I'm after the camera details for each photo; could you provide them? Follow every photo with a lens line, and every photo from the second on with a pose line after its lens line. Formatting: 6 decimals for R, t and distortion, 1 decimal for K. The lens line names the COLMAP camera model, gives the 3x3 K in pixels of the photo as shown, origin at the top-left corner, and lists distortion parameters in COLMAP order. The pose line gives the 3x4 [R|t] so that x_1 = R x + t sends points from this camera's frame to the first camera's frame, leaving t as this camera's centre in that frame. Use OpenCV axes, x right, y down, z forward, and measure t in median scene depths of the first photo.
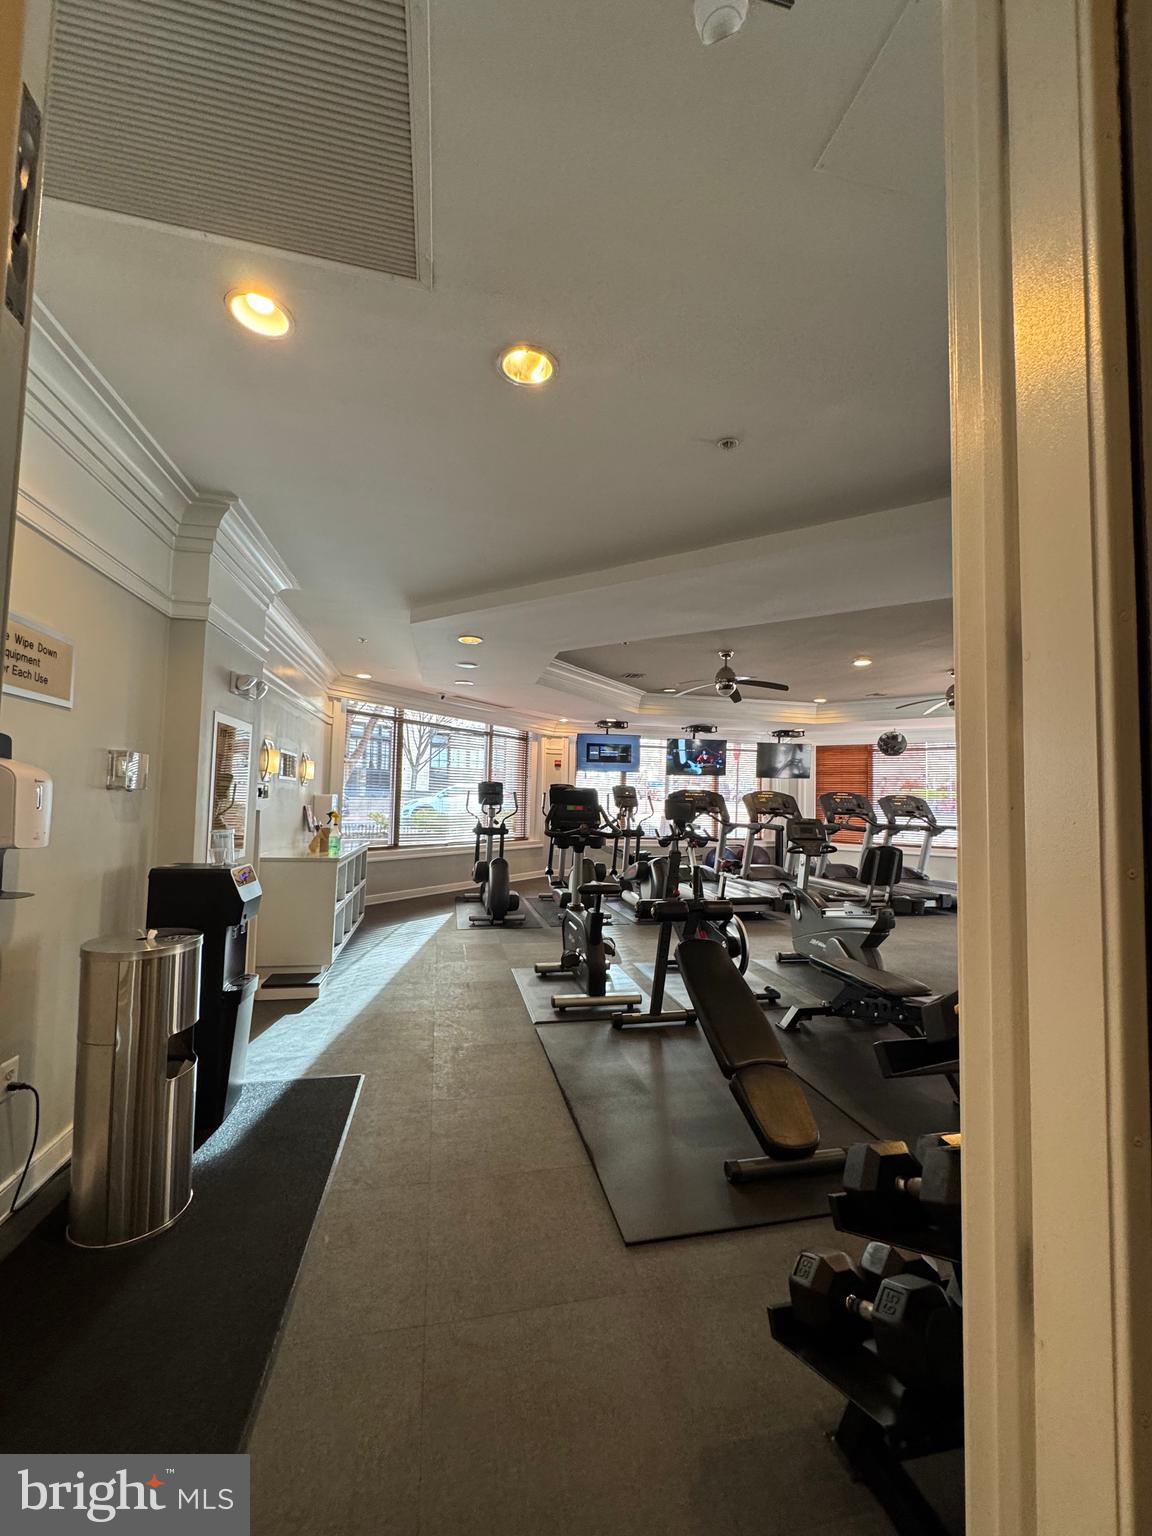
lens RADIAL K [[611.8, 0, 582.0], [0, 611.8, 769.0], [0, 0, 1]] dist [-0.002589, 0.000012]
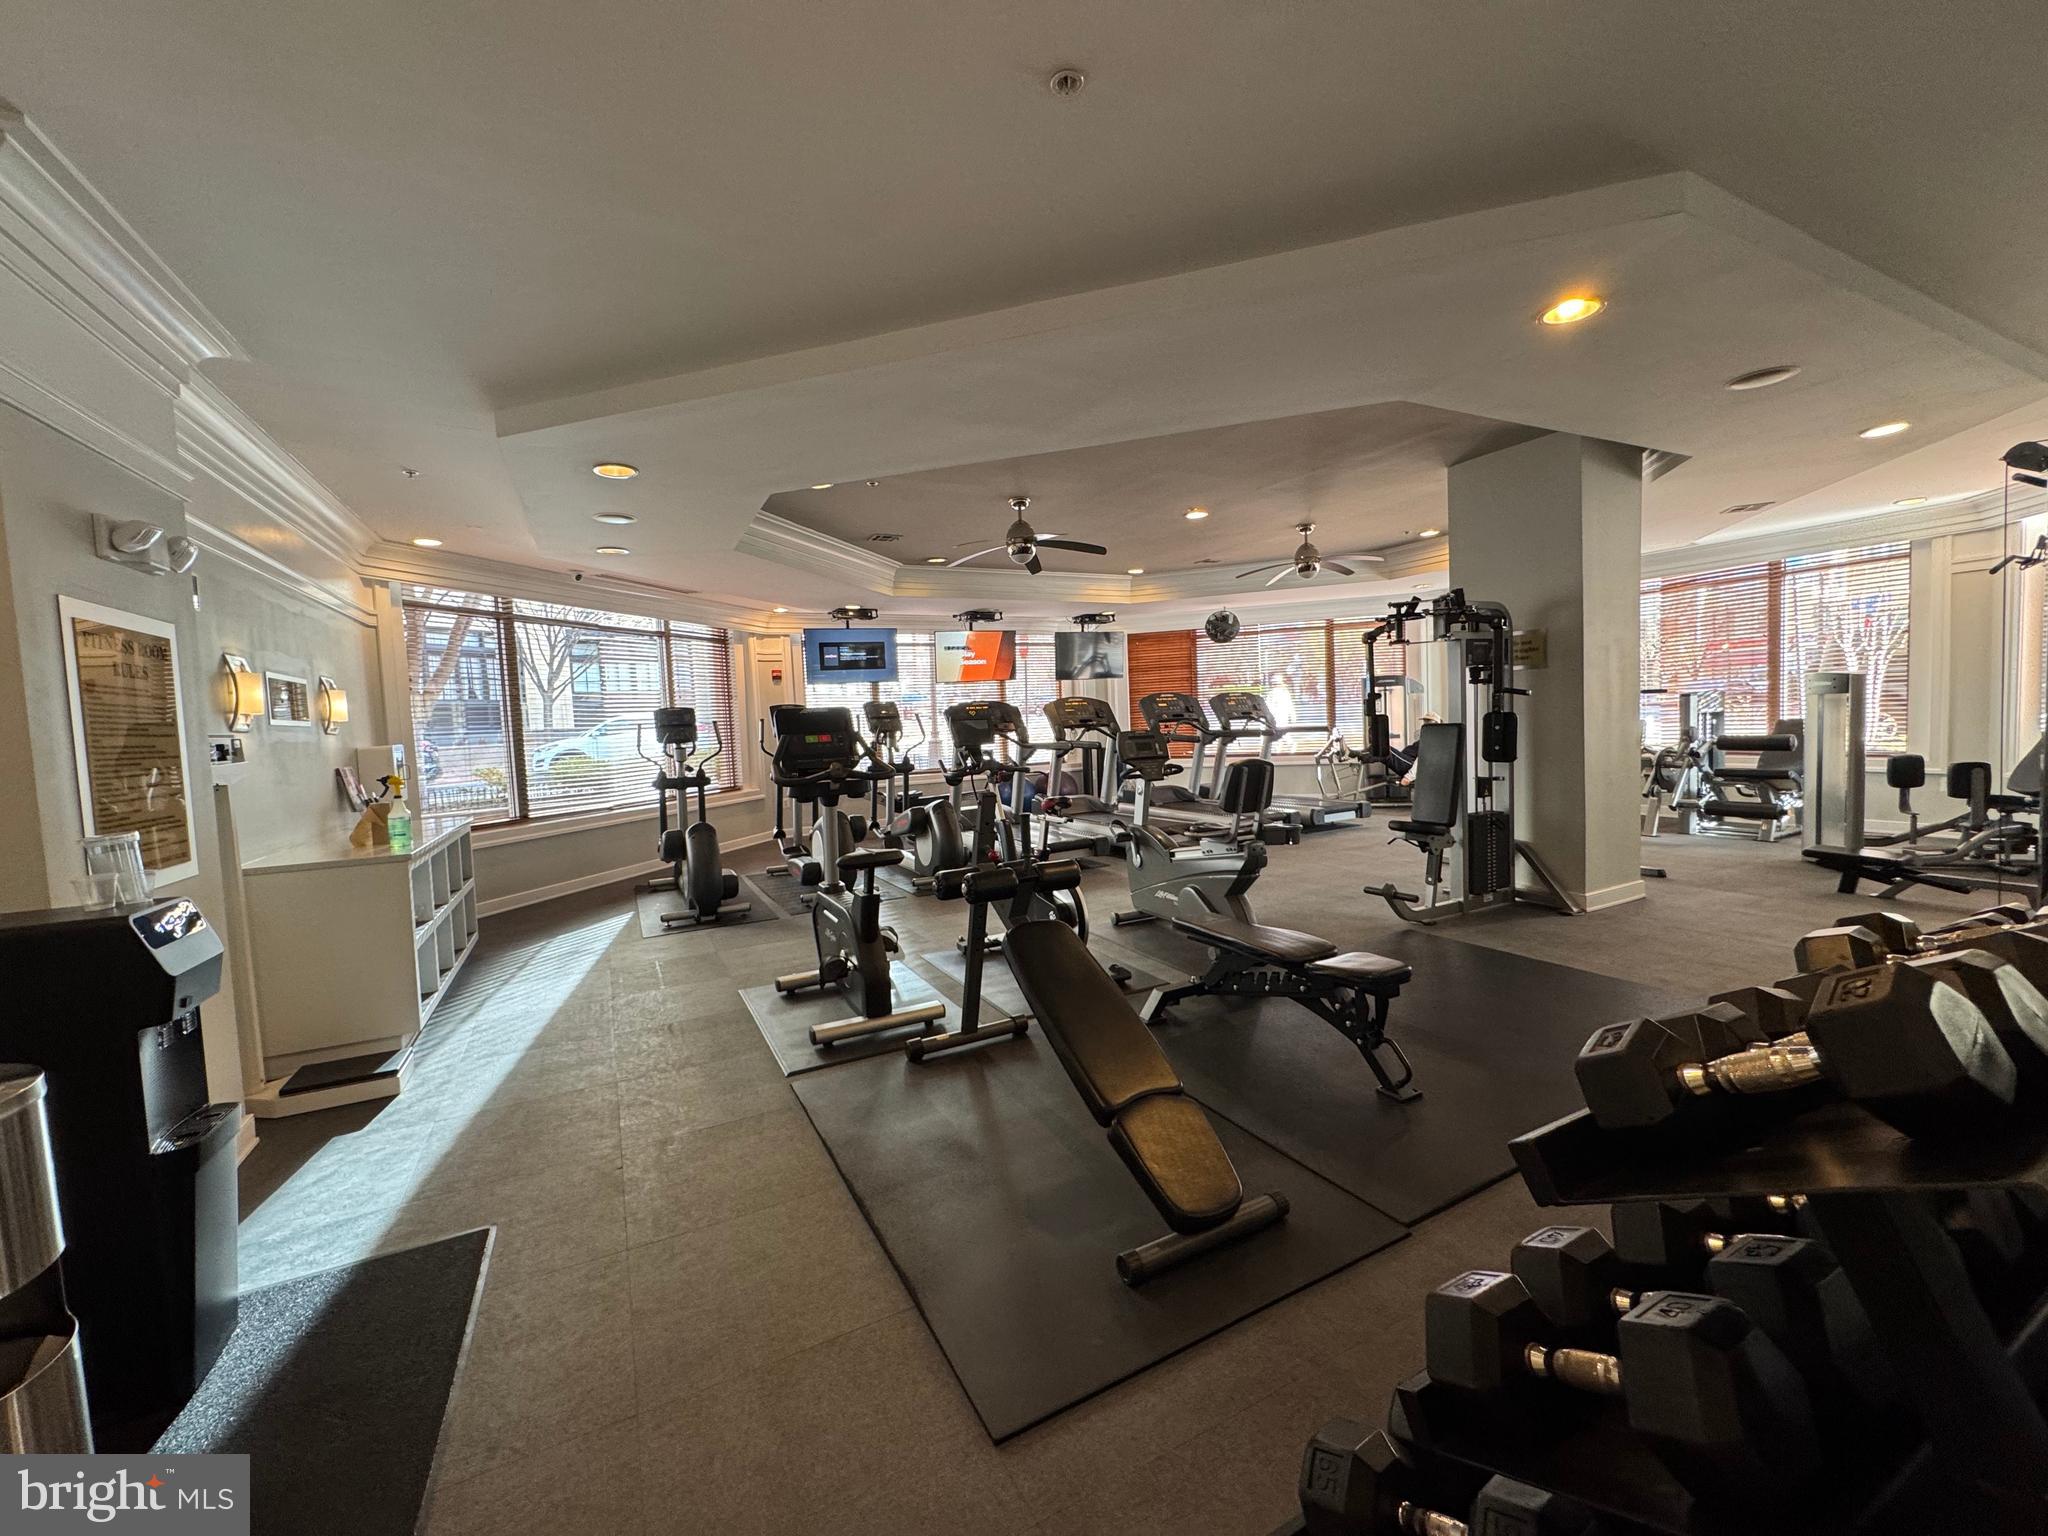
lens RADIAL K [[815.8, 0, 1022.0], [0, 815.8, 766.0], [0, 0, 1]] dist [-0.002589, 0.000012]
pose [[0.965649, -0.080194, 0.247164, -0.018835], [0.053124, 0.992023, 0.114317, 0.004585], [-0.254360, -0.097260, 0.962206, 0.104522]]
